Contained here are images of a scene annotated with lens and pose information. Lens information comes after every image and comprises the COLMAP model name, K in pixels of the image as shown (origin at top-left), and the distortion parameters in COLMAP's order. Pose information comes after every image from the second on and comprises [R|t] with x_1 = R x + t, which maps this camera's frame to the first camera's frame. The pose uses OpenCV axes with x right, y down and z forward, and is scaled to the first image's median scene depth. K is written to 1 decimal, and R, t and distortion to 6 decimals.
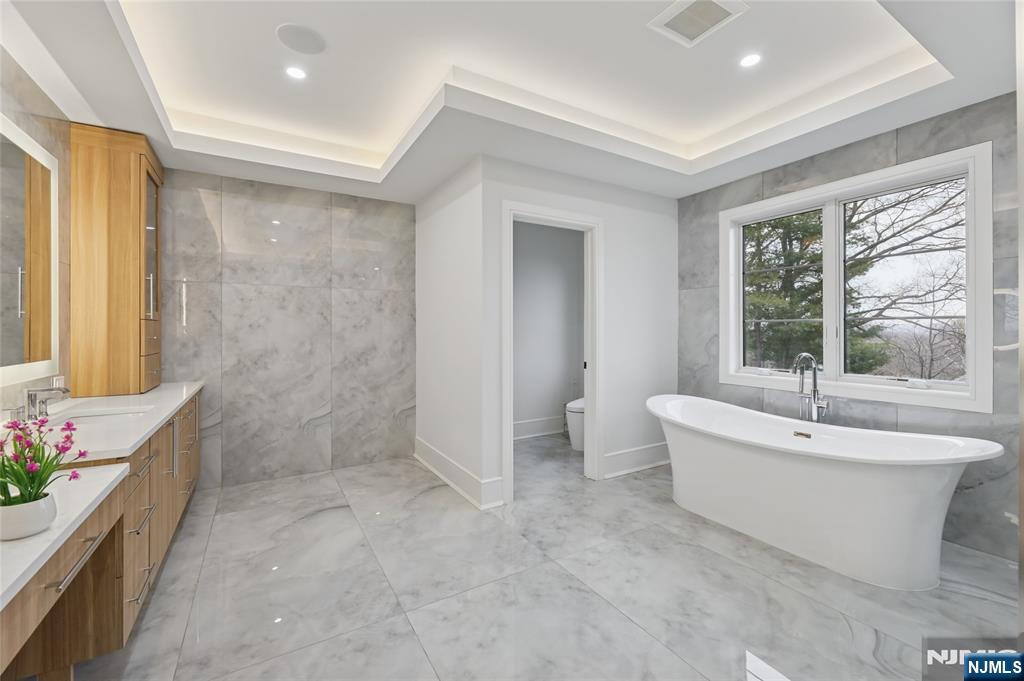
lens RADIAL K [[415.9, 0, 502.6], [0, 415.9, 331.3], [0, 0, 1]] dist [-0.002645, -0.000412]
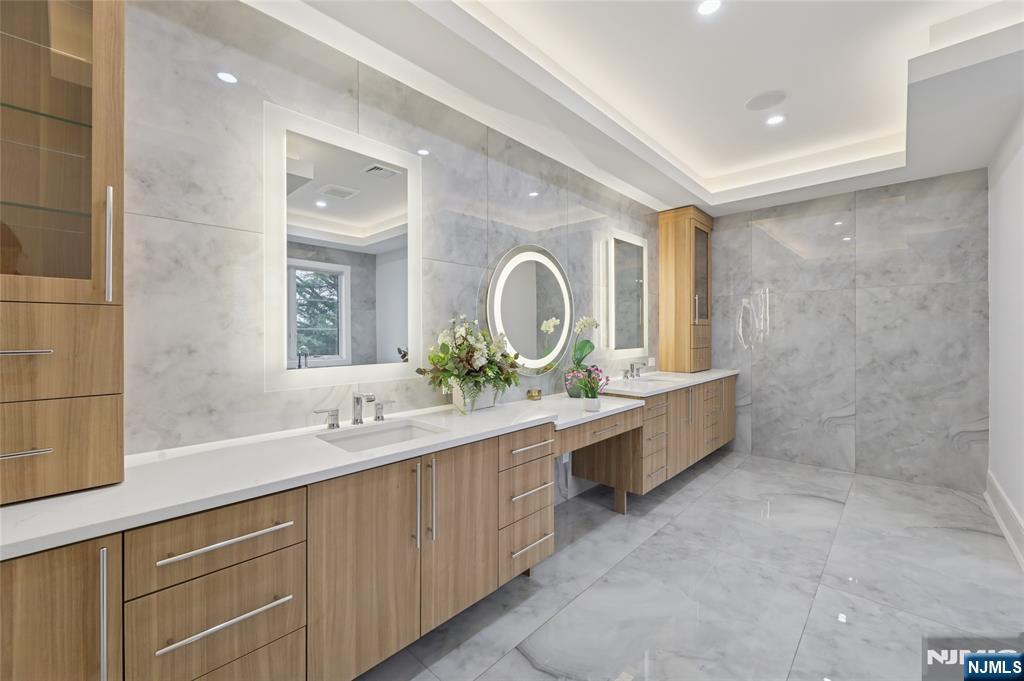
lens RADIAL K [[415.9, 0, 517.4], [0, 415.9, 334.5], [0, 0, 1]] dist [-0.002645, -0.000412]
pose [[0.291948, 0.004405, -0.956424, 0.309425], [0.001857, 0.999985, 0.005173, -0.001922], [0.956432, -0.003287, 0.291935, -0.054853]]
